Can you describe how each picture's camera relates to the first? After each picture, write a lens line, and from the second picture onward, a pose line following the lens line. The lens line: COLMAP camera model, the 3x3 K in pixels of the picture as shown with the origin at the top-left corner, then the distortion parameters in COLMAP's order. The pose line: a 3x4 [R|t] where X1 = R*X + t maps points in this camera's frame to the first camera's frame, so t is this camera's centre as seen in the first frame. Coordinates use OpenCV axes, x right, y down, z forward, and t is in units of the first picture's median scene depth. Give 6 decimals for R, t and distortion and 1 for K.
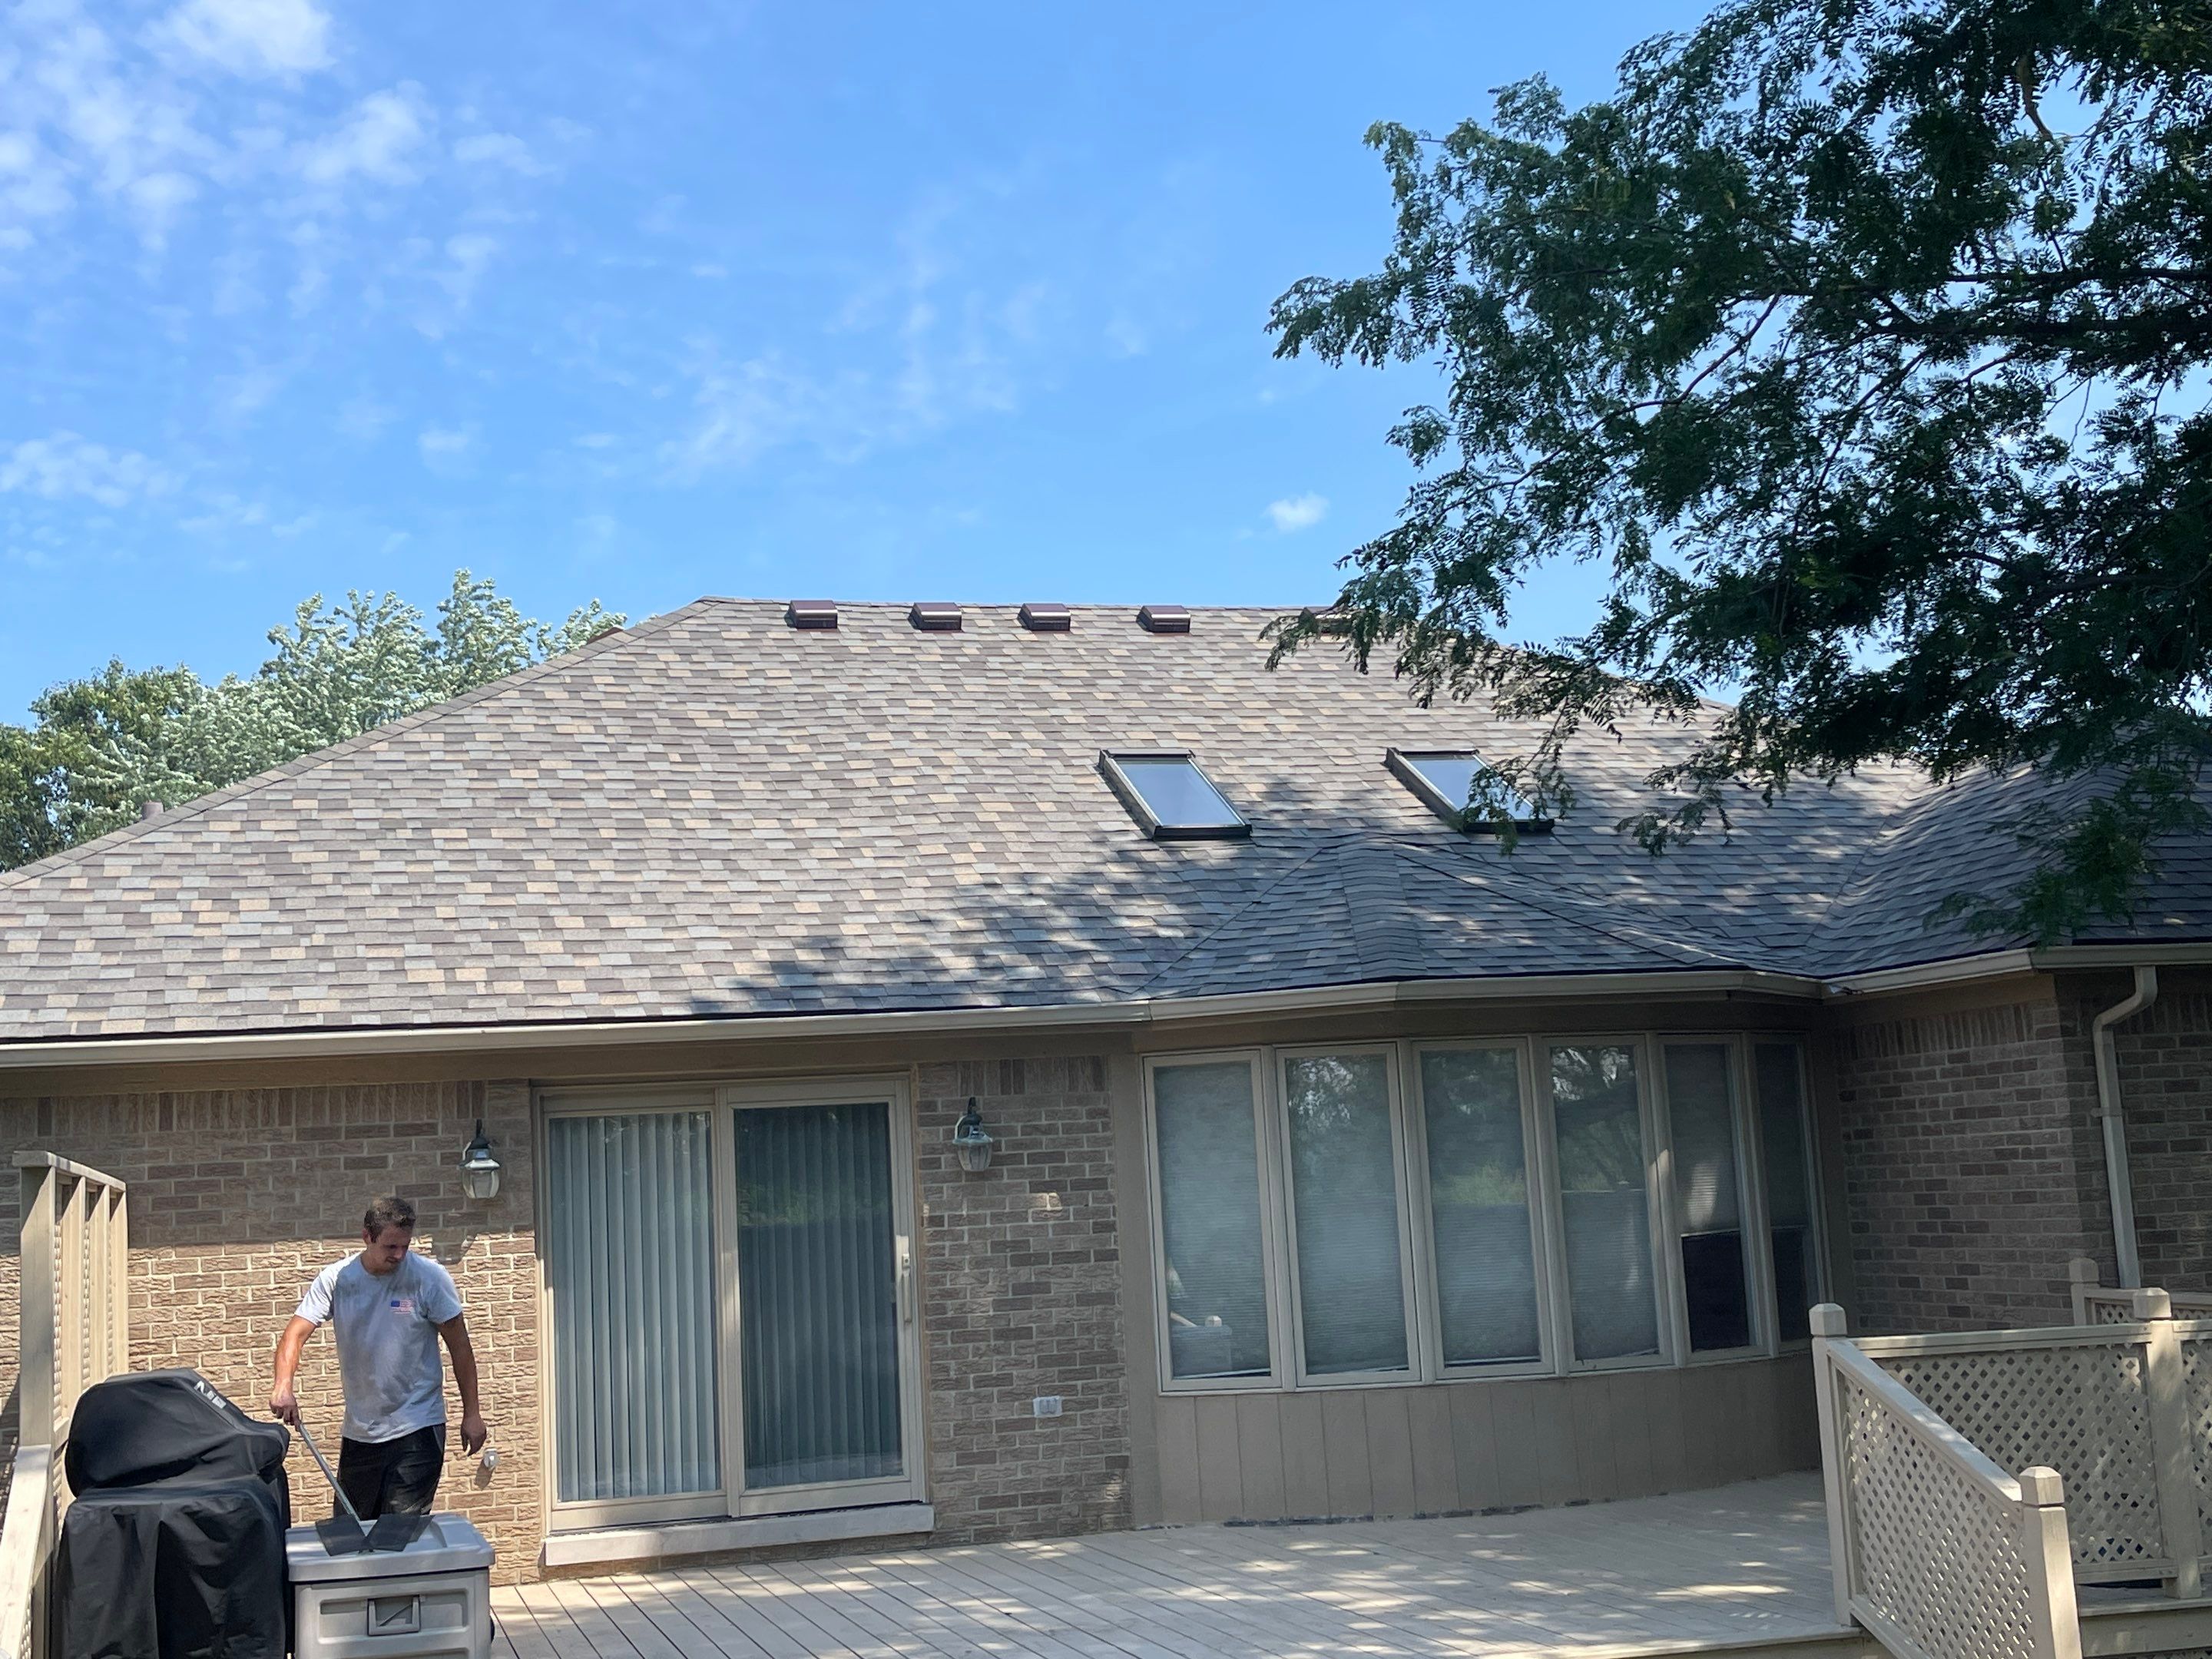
lens RADIAL K [[2777.2, 0, 1168.8], [0, 2777.2, 857.3], [0, 0, 1]] dist [0.087474, -0.037895]
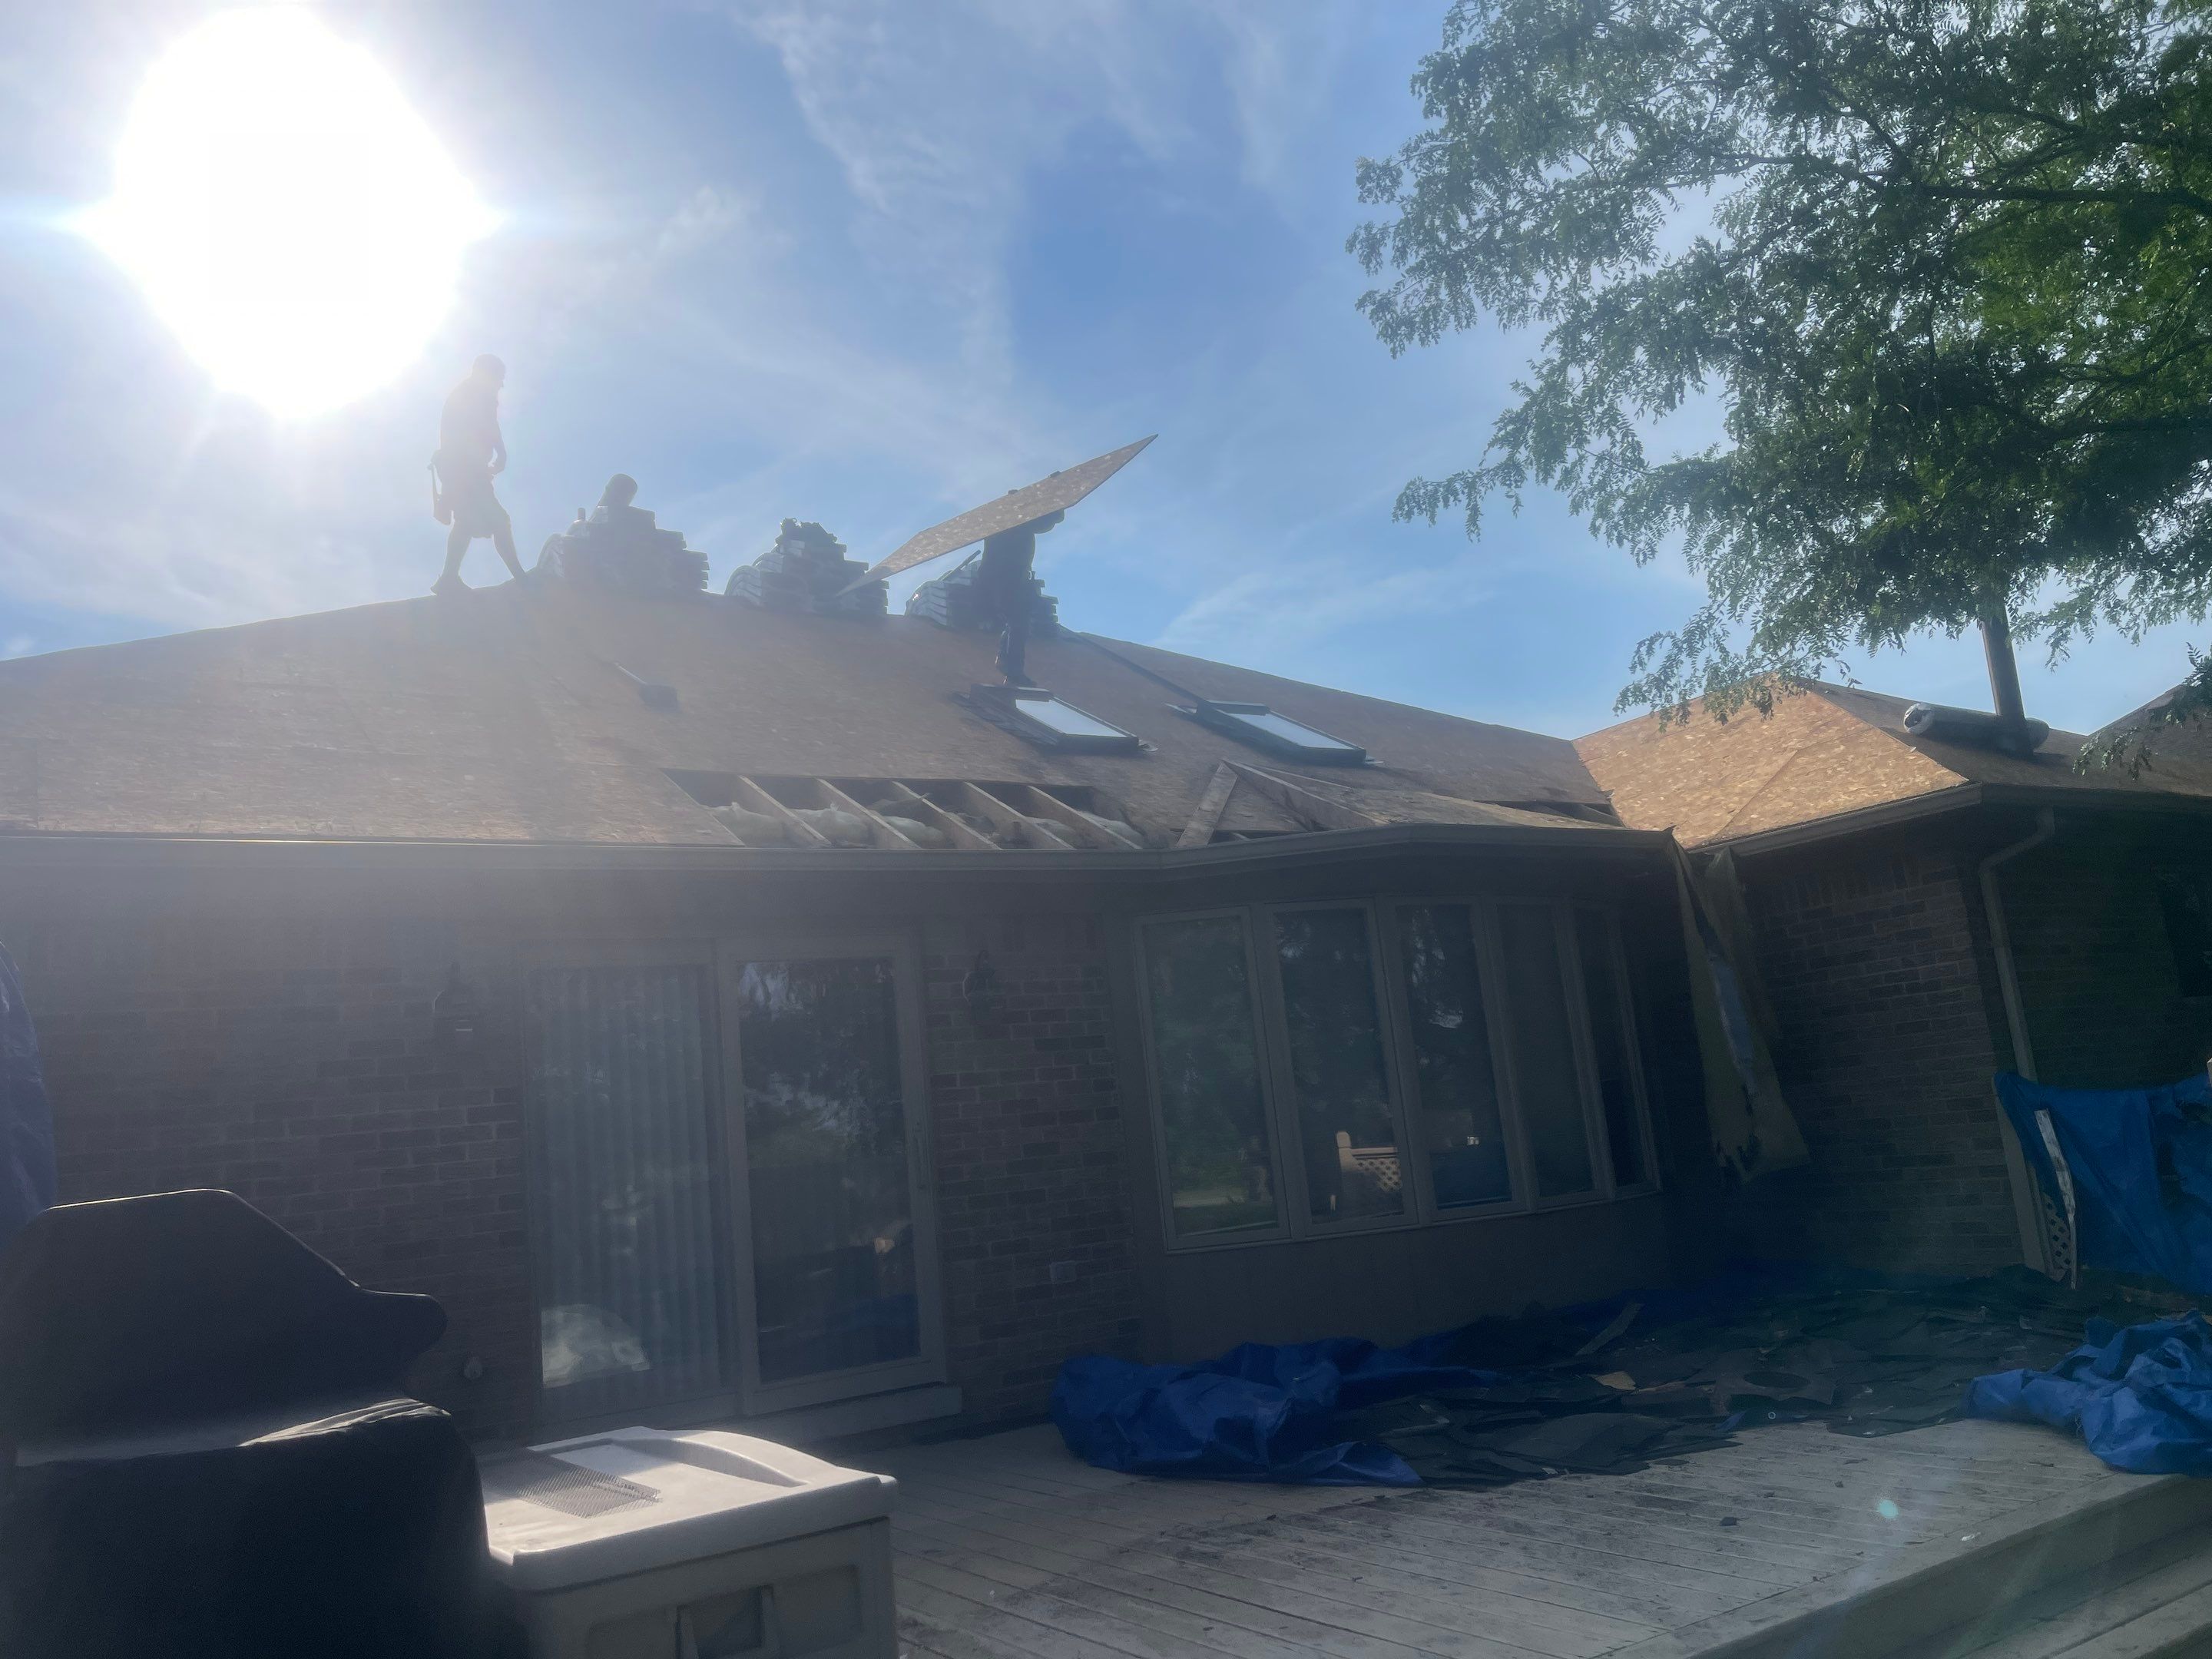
lens RADIAL K [[1686.5, 0, 1099.2], [0, 1686.5, 847.5], [0, 0, 1]] dist [0.117327, -0.181748]
pose [[0.961318, 0.006868, 0.275357, -0.194474], [0.014383, 0.997074, -0.075081, 0.096708], [-0.275067, 0.076137, 0.958406, 0.430167]]
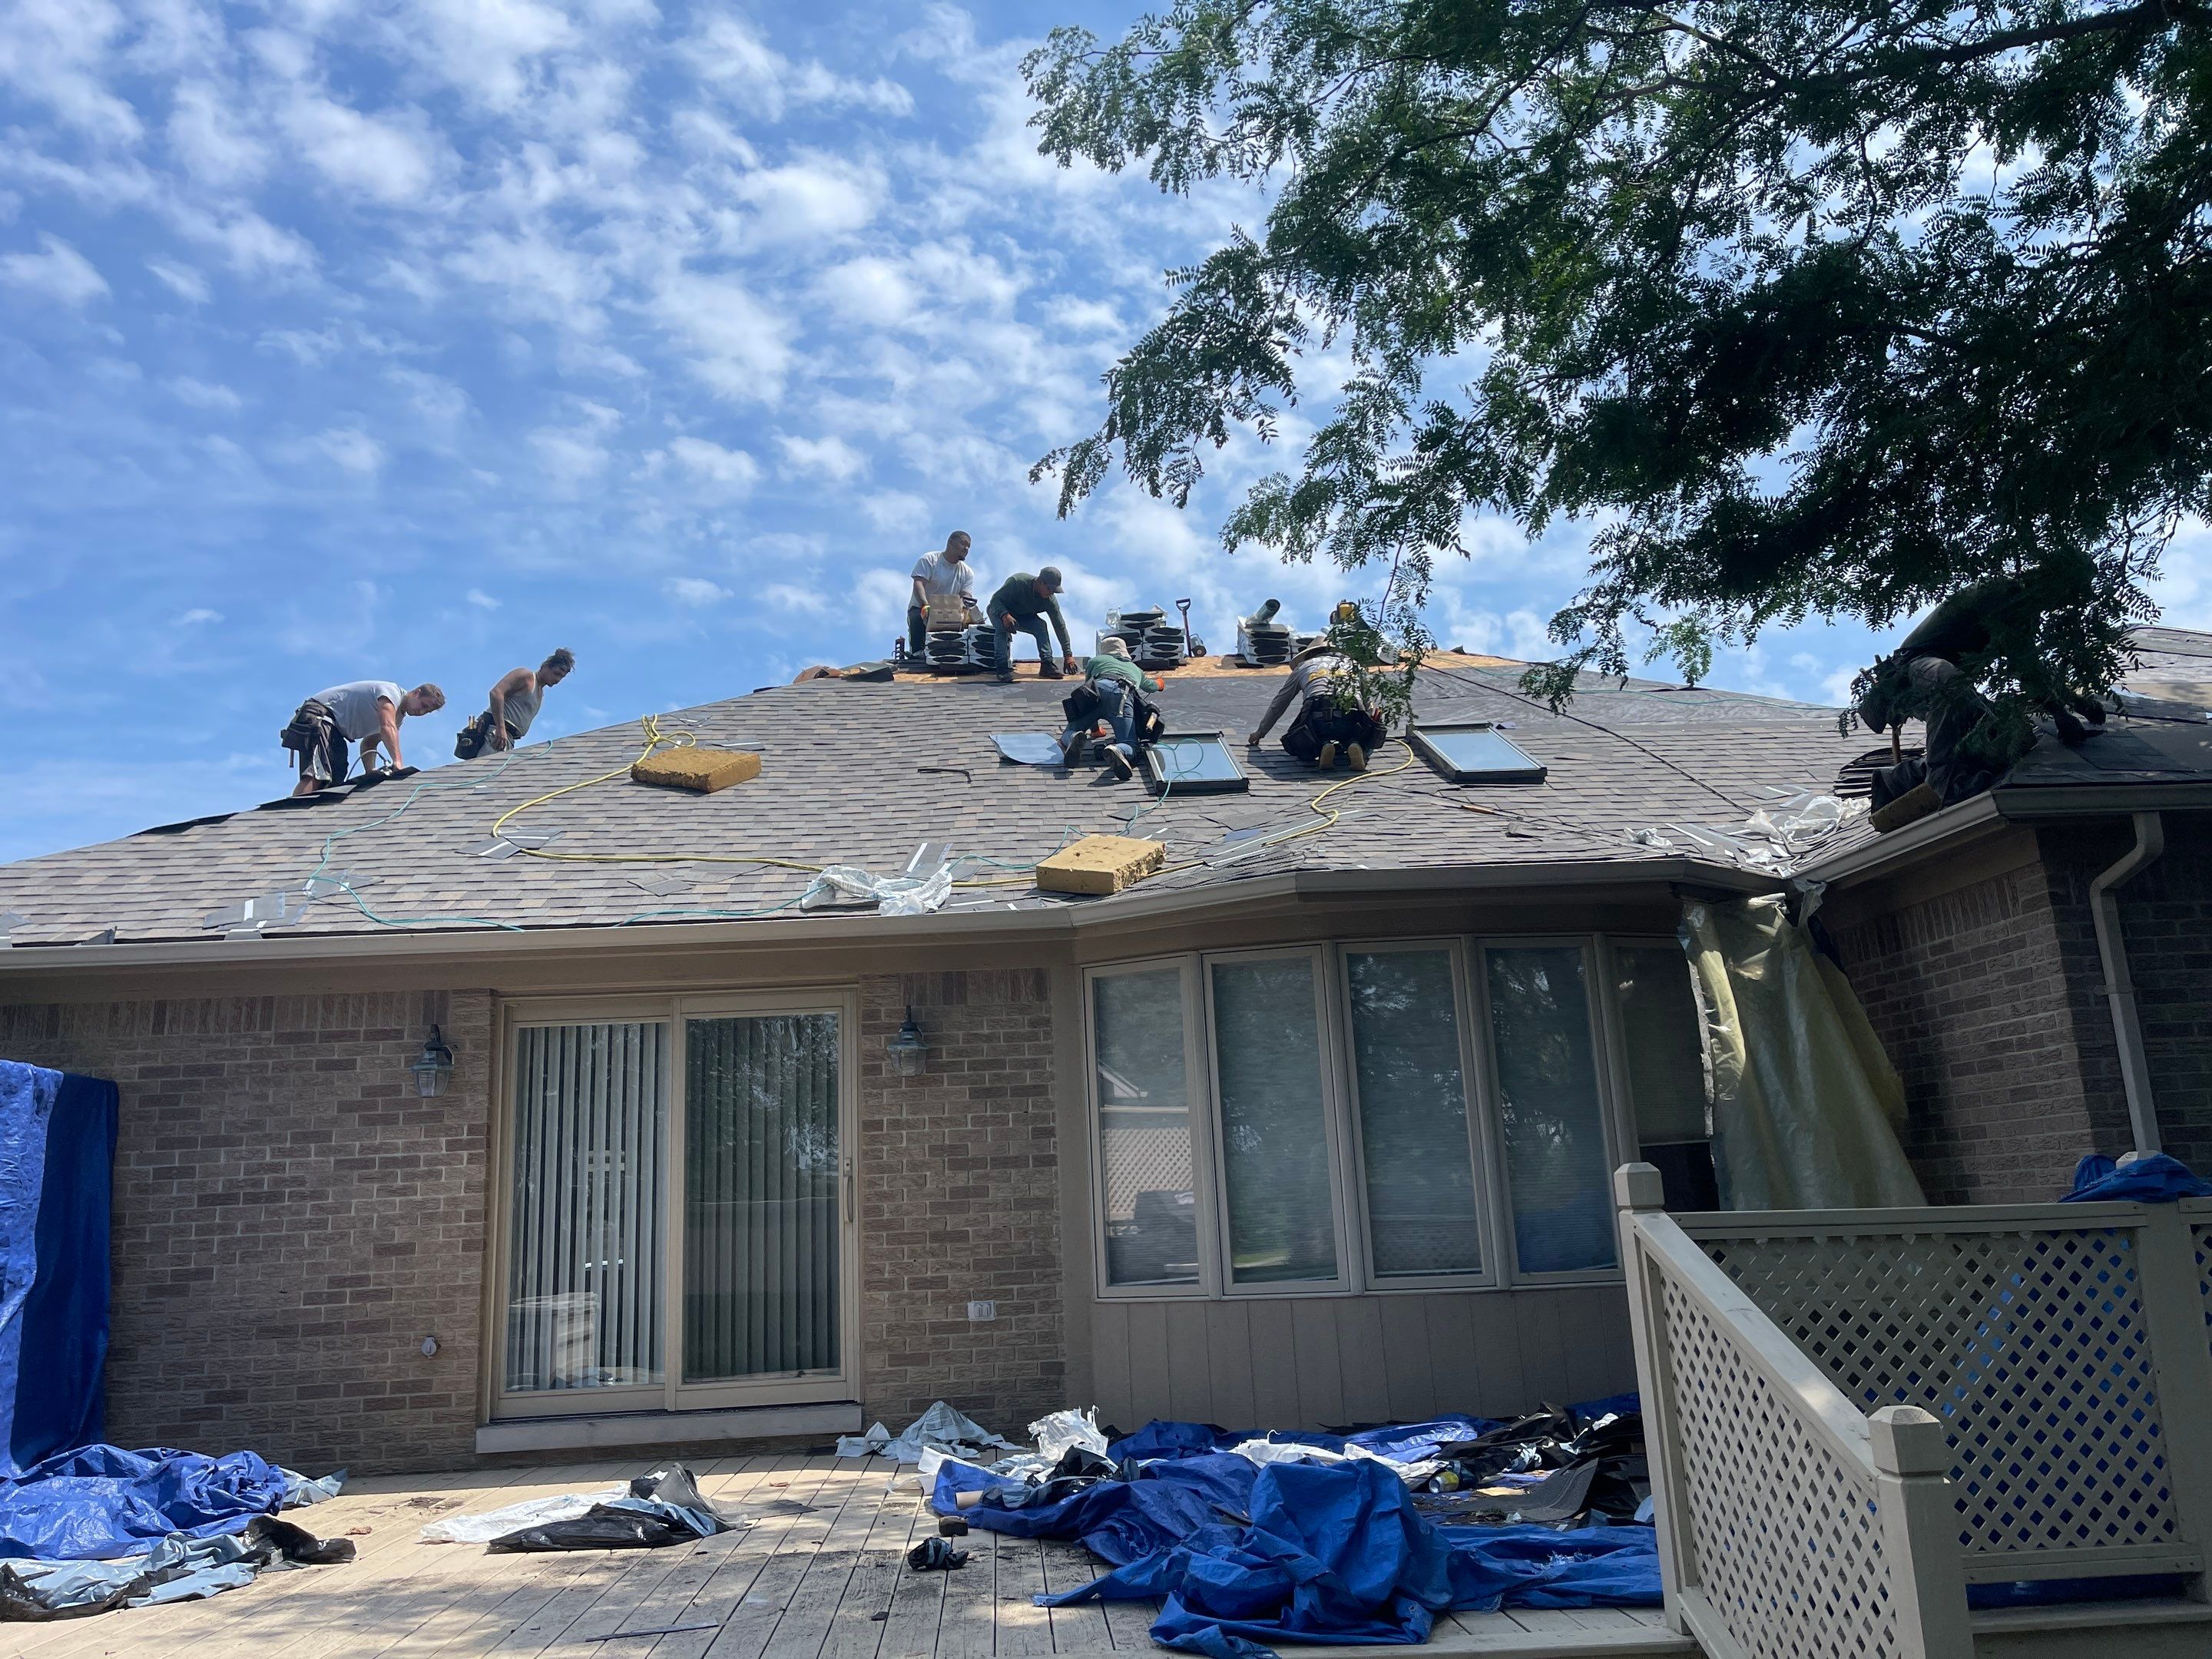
lens RADIAL K [[1709.5, 0, 1106.0], [0, 1709.5, 829.5], [0, 0, 1]] dist [0.078021, -0.096879]
pose [[0.970845, -0.043990, -0.235639, 0.157077], [0.021960, 0.995205, -0.095311, 0.084303], [0.238702, 0.087358, 0.967156, 0.393185]]
